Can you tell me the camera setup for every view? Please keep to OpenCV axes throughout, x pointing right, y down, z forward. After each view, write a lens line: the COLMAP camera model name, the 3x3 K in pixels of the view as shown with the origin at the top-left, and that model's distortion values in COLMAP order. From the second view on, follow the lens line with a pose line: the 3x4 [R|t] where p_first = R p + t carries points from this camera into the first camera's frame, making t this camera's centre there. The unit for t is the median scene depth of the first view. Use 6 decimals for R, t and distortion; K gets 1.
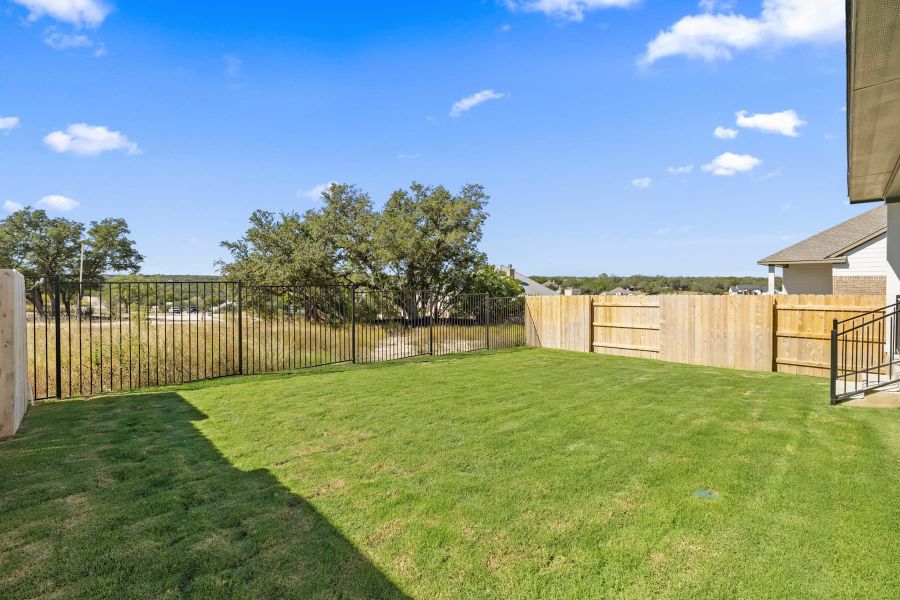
lens RADIAL K [[393.5, 0, 452.5], [0, 393.5, 284.1], [0, 0, 1]] dist [0.005282, 0.000193]
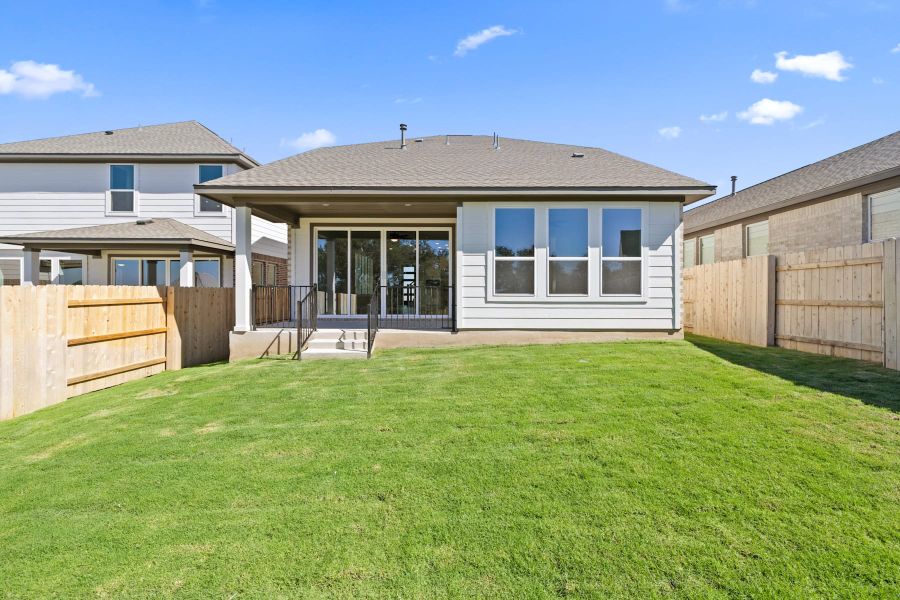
lens RADIAL K [[393.5, 0, 452.5], [0, 393.5, 284.1], [0, 0, 1]] dist [0.005282, 0.000193]
pose [[-0.712359, 0.018614, 0.701569, -0.069436], [0.008296, 0.999802, -0.018103, 0.021301], [-0.701766, -0.007076, -0.712372, 0.513376]]
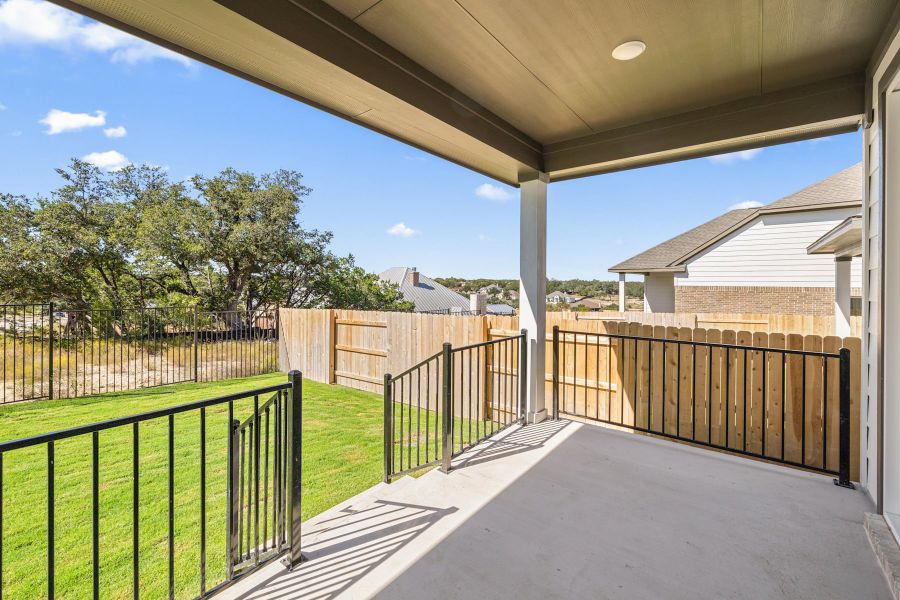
lens RADIAL K [[381.4, 0, 450.6], [0, 381.4, 286.5], [0, 0, 1]] dist [0.000300, 0.000154]
pose [[0.993374, 0.010506, 0.114448, 0.334302], [-0.010592, 0.999944, 0.000141, -0.012528], [-0.114440, -0.001352, 0.993429, 0.161801]]
